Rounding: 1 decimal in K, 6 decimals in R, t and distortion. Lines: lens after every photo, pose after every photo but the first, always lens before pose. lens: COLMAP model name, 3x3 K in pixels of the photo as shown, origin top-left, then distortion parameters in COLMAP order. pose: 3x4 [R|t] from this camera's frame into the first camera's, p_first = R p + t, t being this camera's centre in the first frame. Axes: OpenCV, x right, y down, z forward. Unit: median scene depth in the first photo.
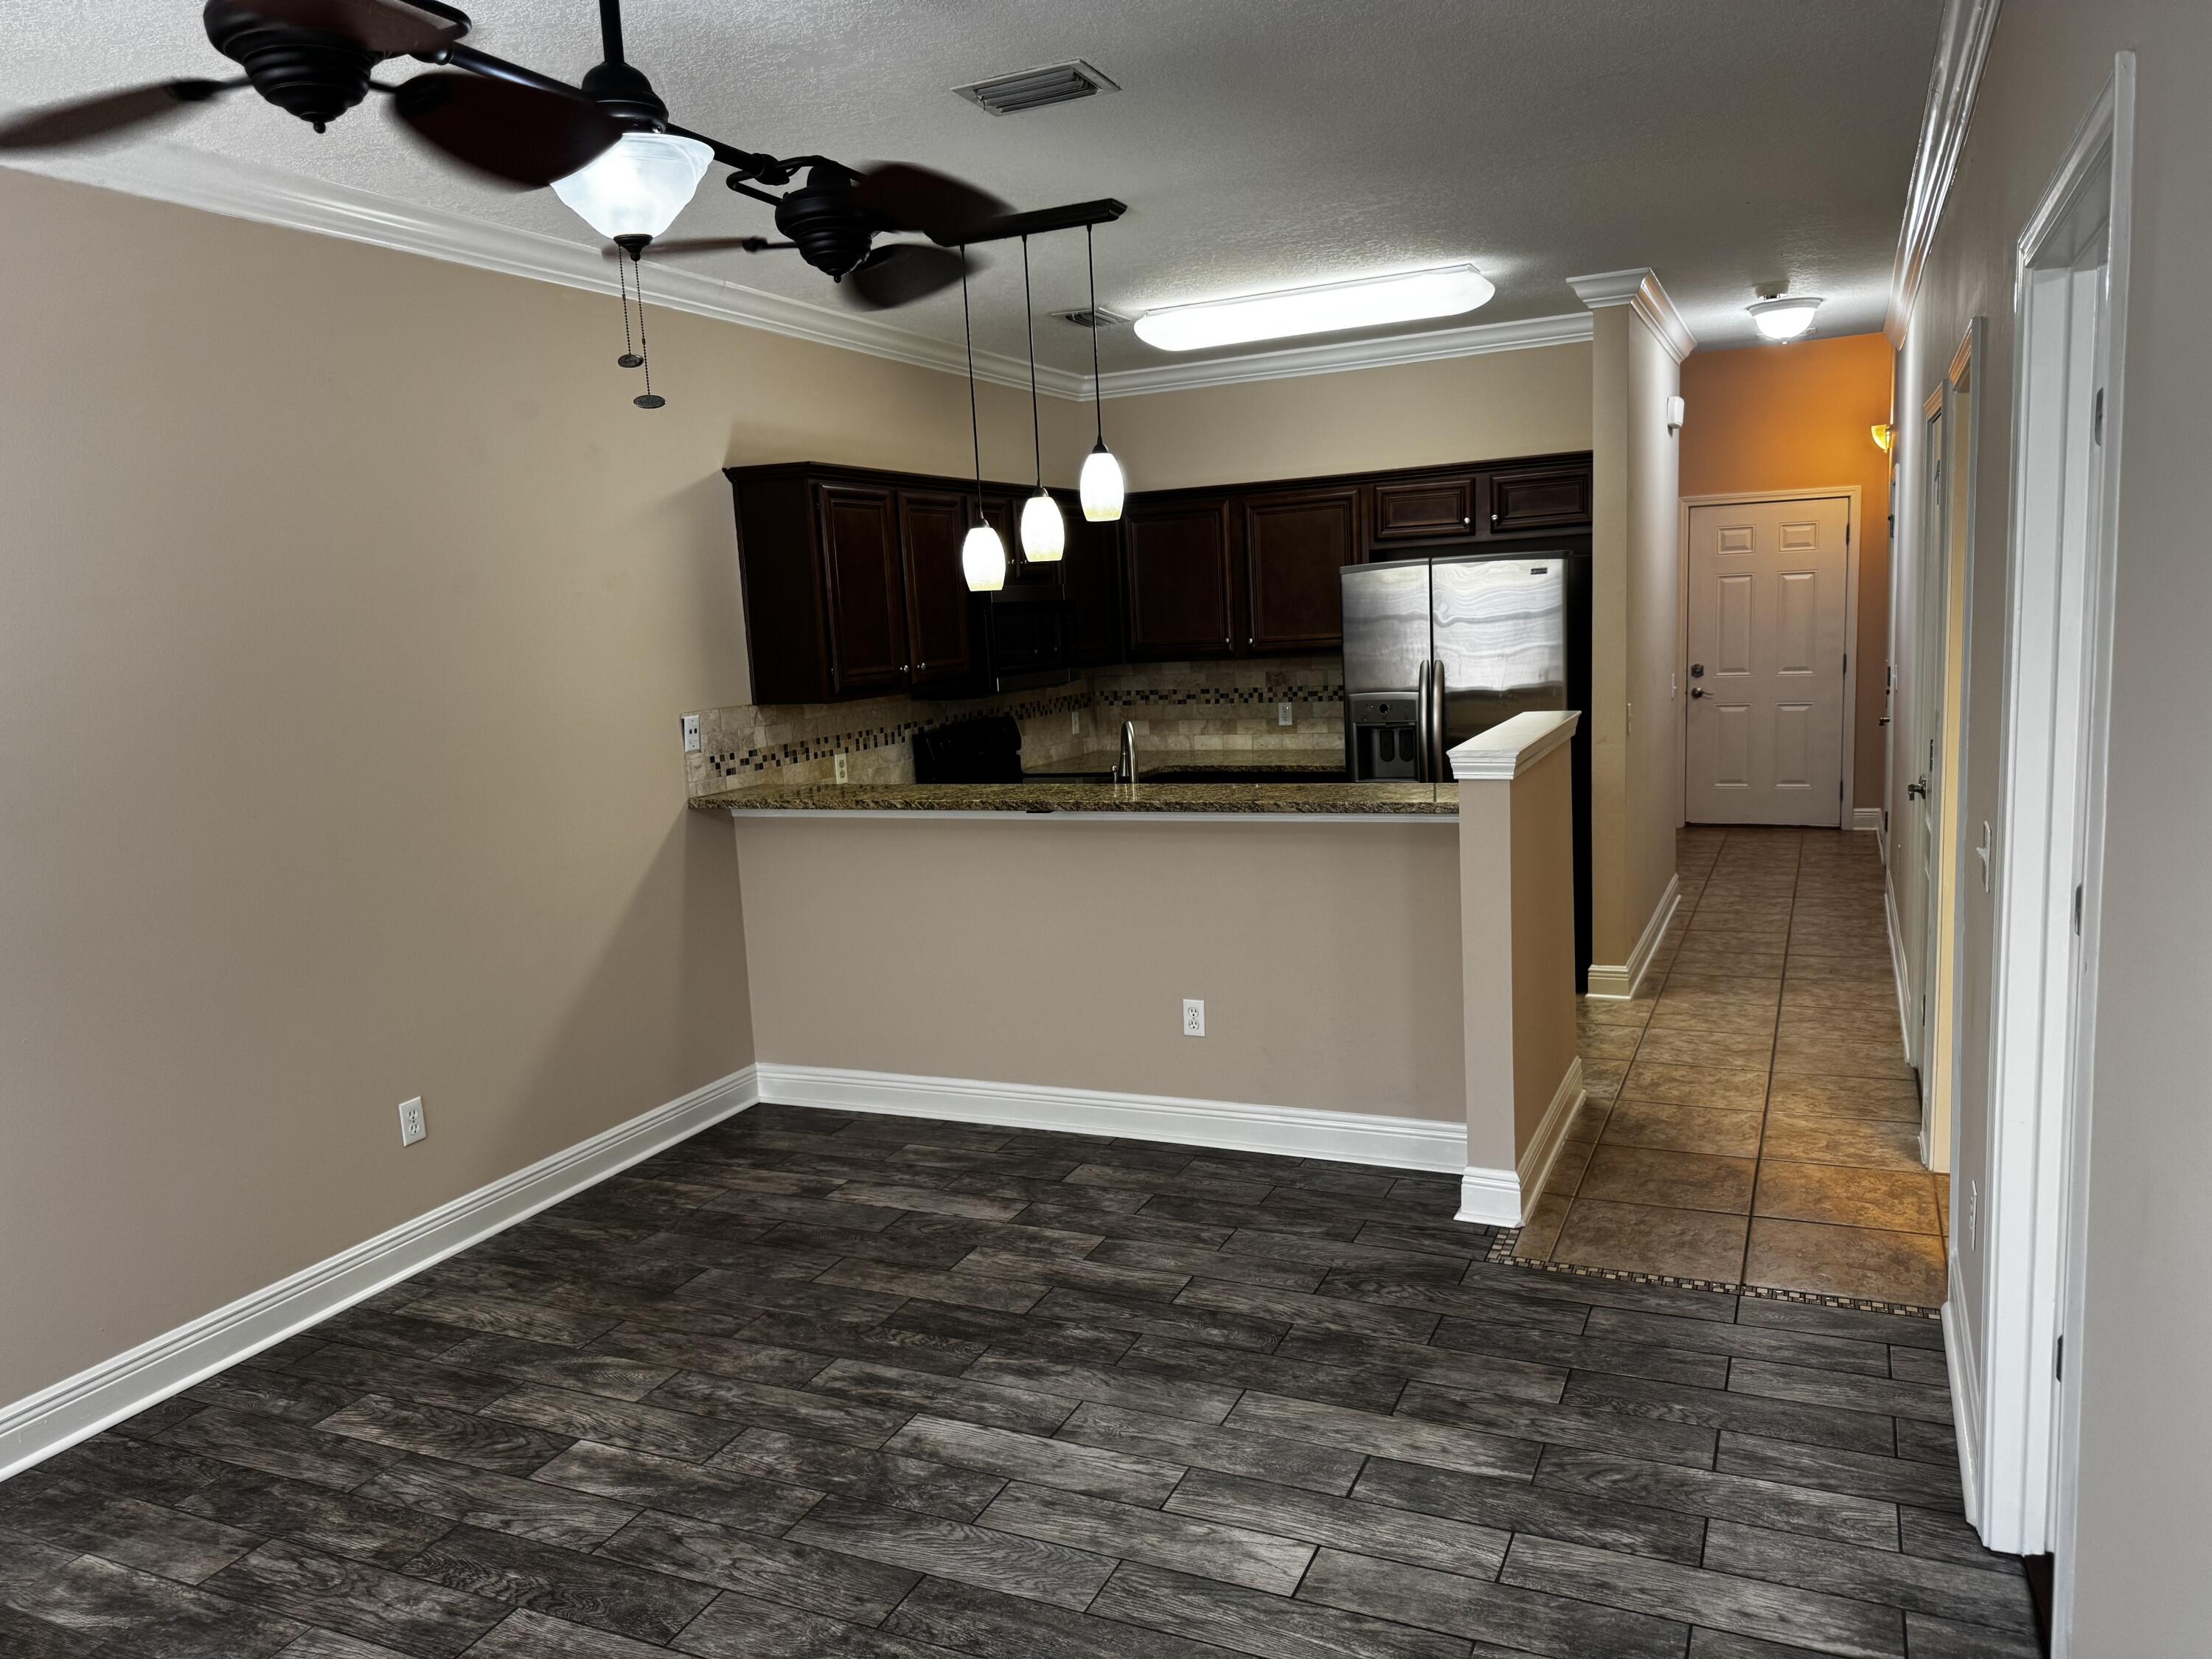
lens RADIAL K [[1566.1, 0, 1116.6], [0, 1566.1, 818.7], [0, 0, 1]] dist [0.092535, -0.132009]
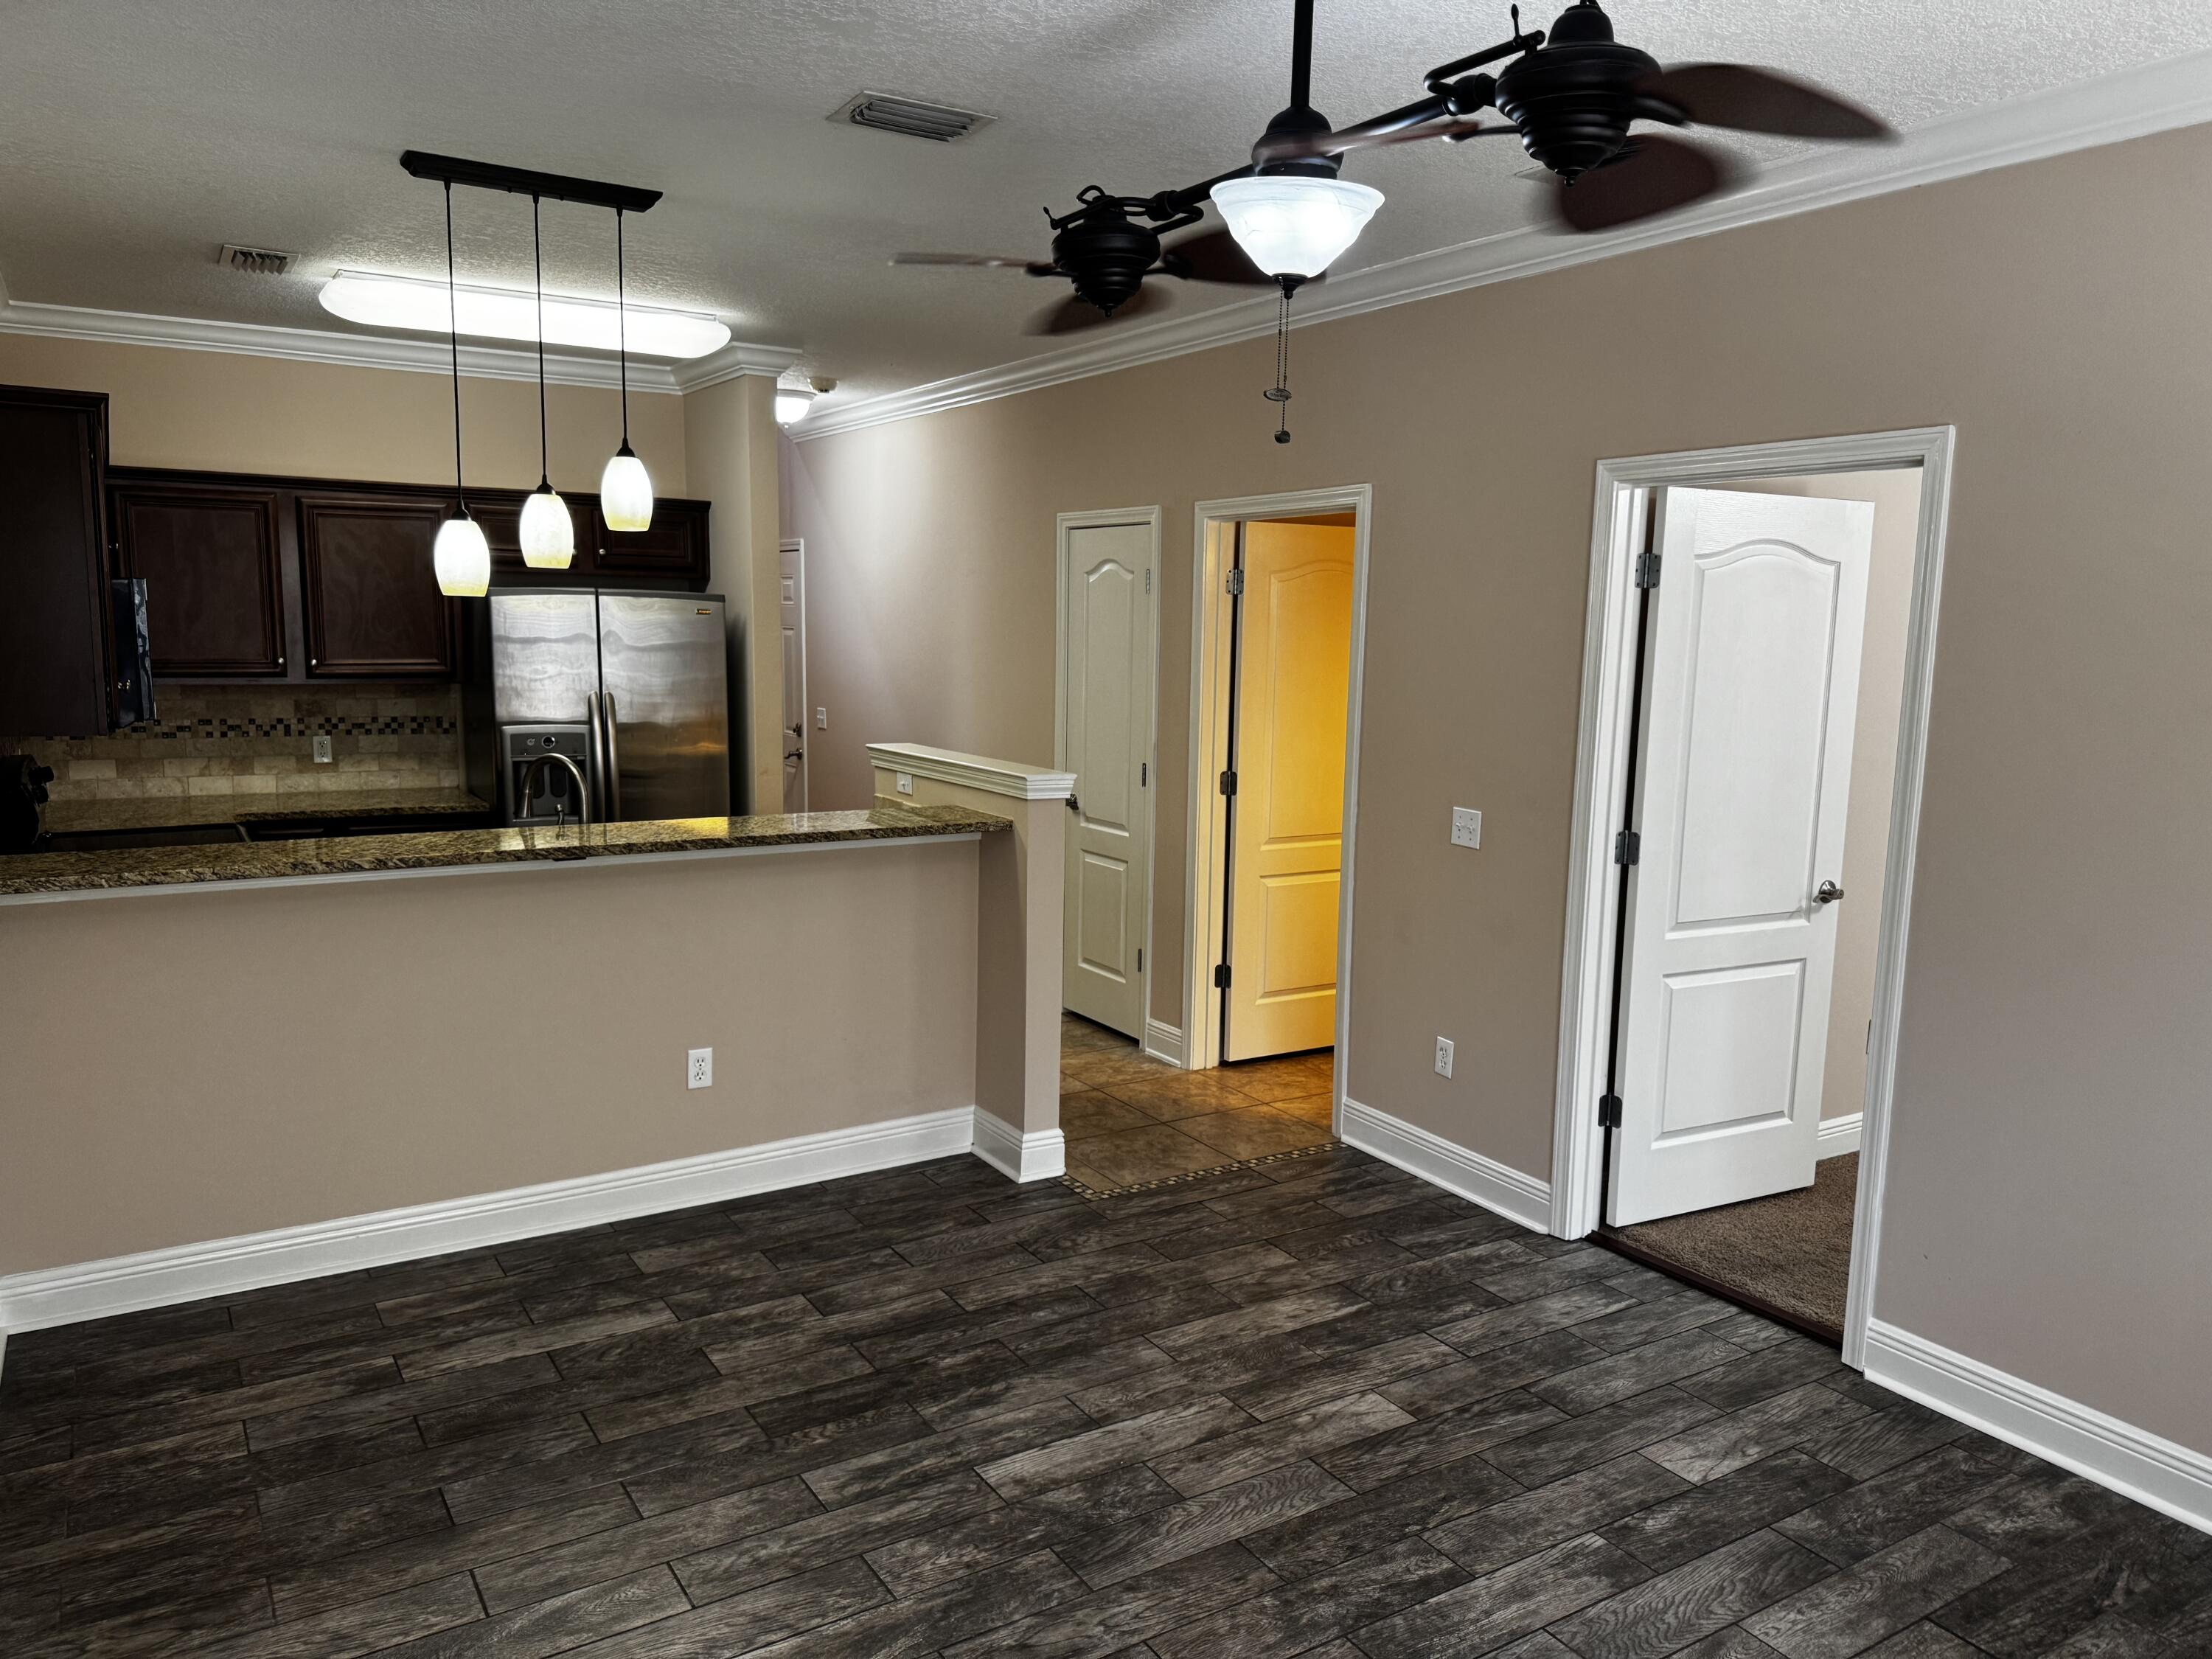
lens RADIAL K [[1566.1, 0, 1122.3], [0, 1566.1, 832.9], [0, 0, 1]] dist [0.092535, -0.132009]
pose [[0.545594, -0.054440, 0.836280, -0.695102], [0.066956, 0.997530, 0.021255, -0.019876], [-0.835371, 0.044397, 0.547891, 0.305336]]
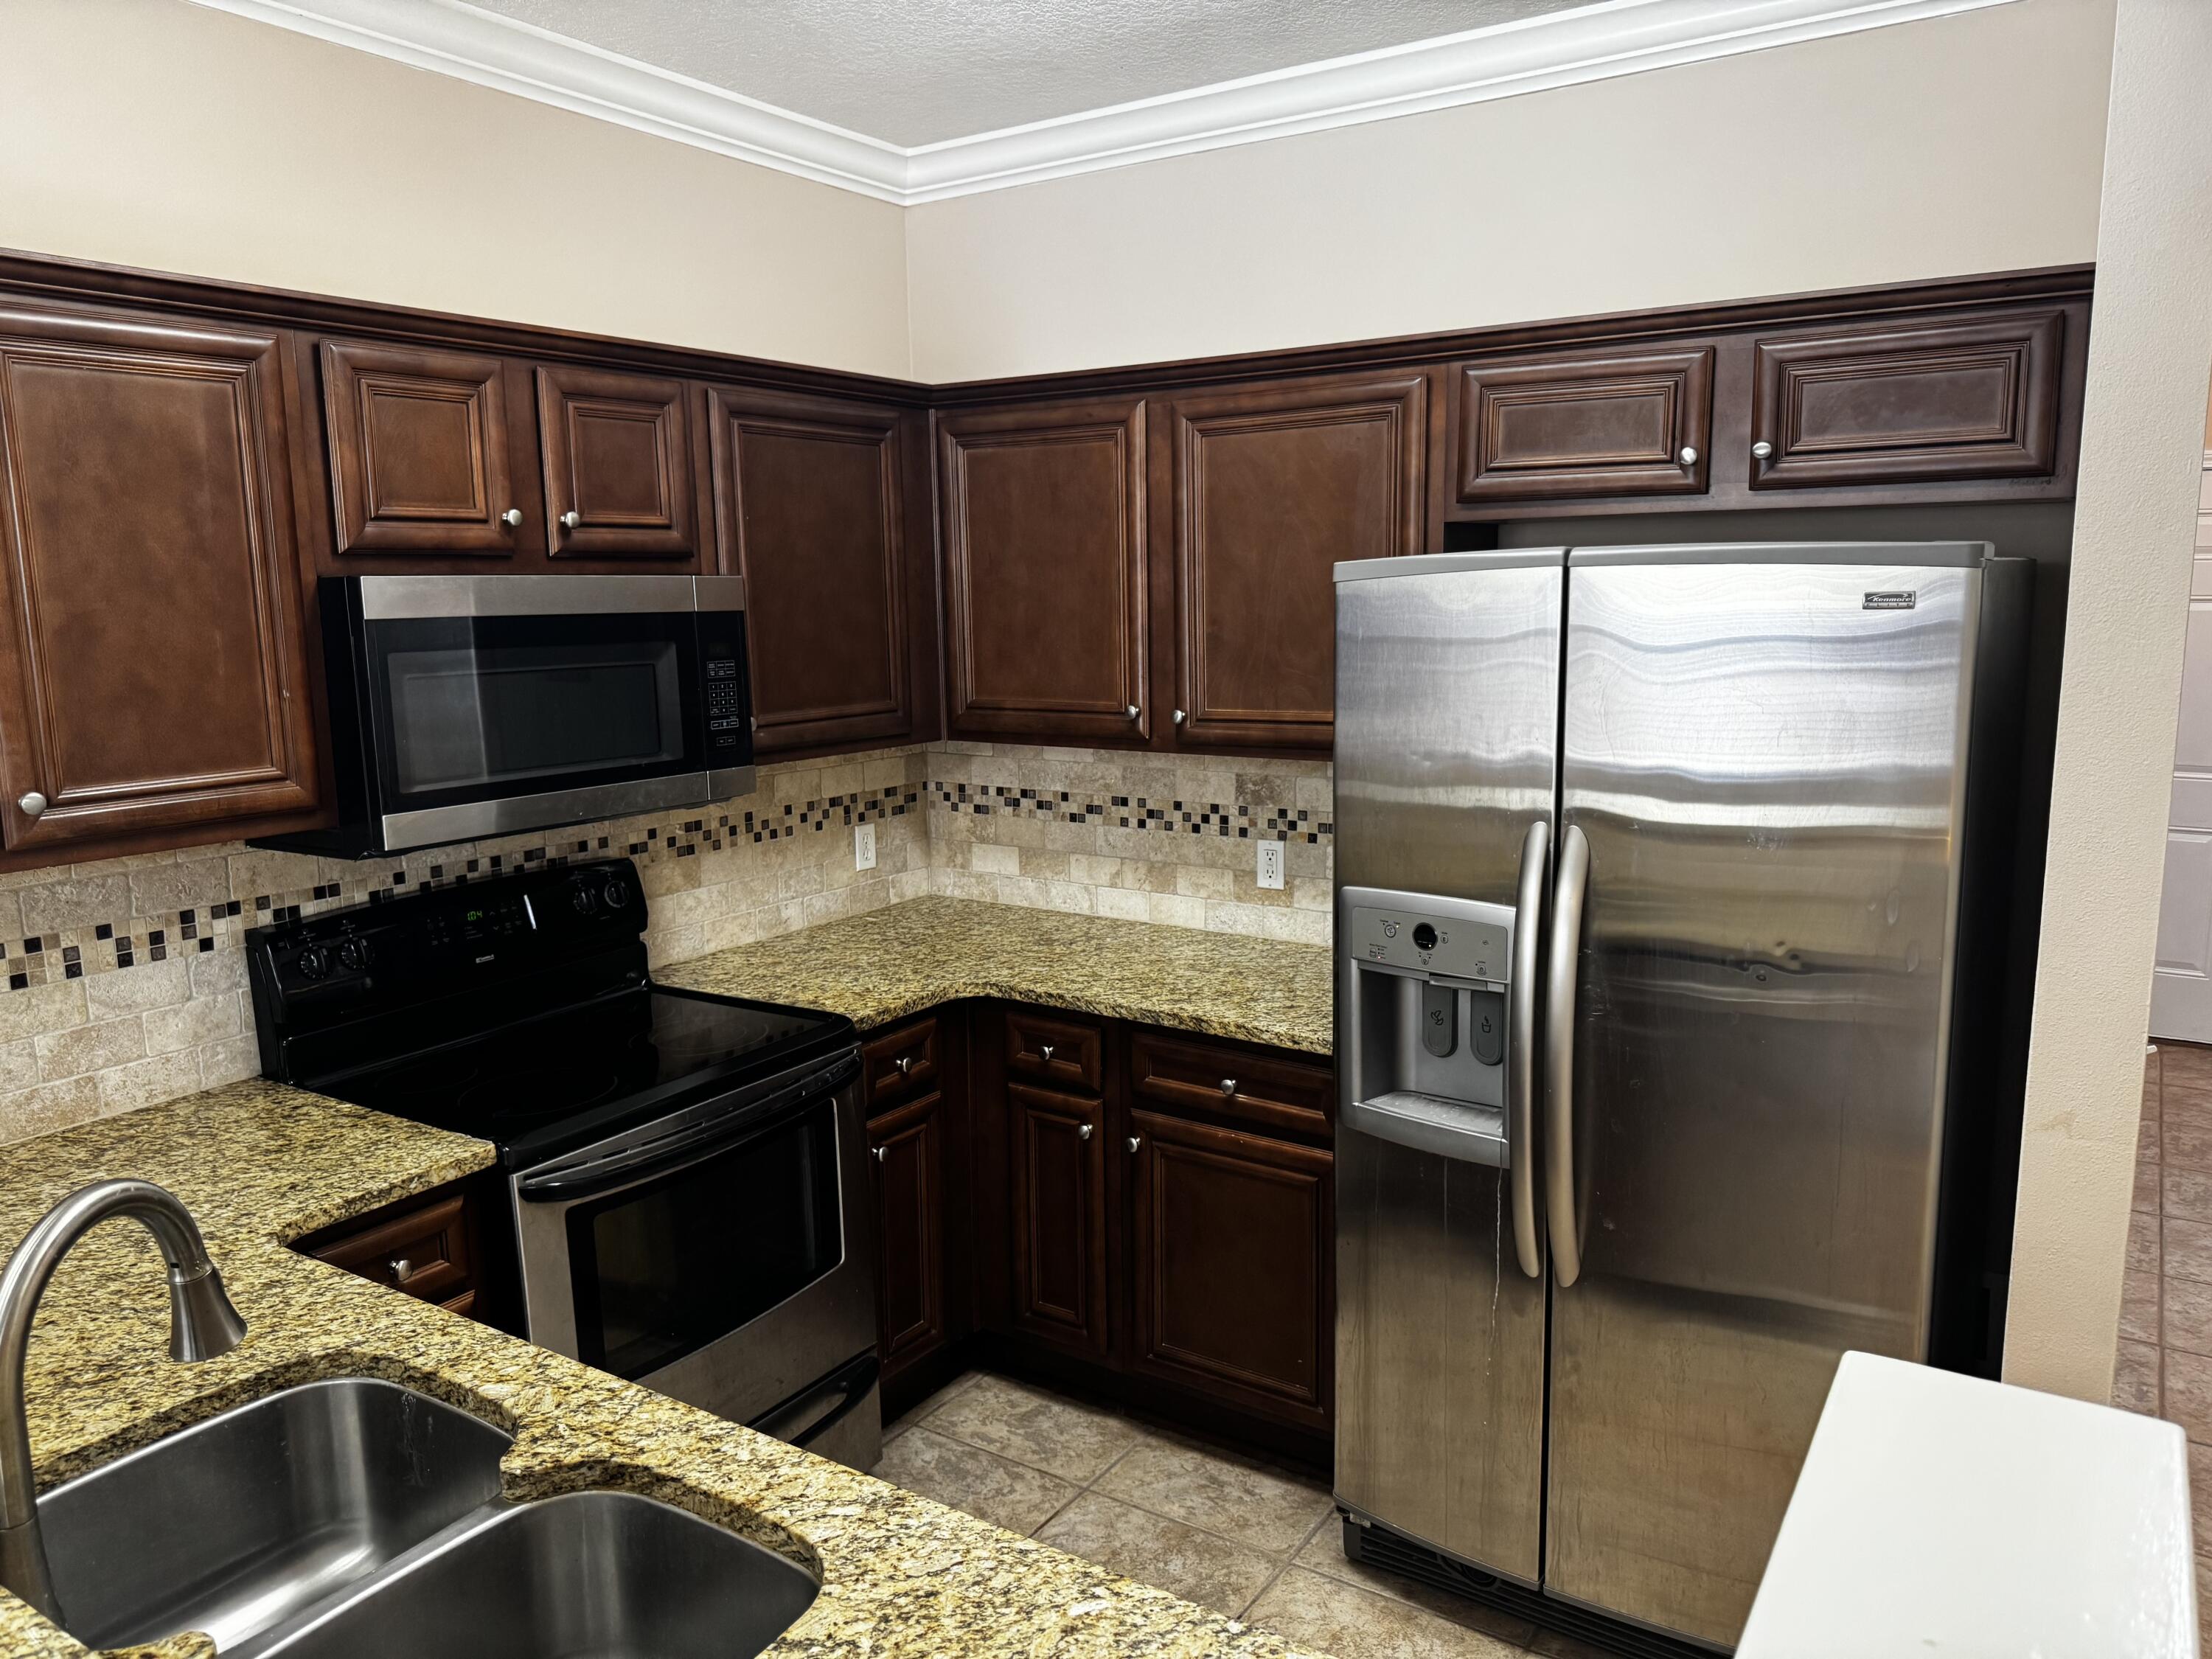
lens RADIAL K [[1566.1, 0, 1123.2], [0, 1566.1, 826.9], [0, 0, 1]] dist [0.092535, -0.132009]
pose [[0.988868, 0.060068, -0.136134, 0.233105], [-0.056996, 0.998027, 0.026354, -0.161354], [0.137449, -0.018301, 0.990340, 0.961267]]
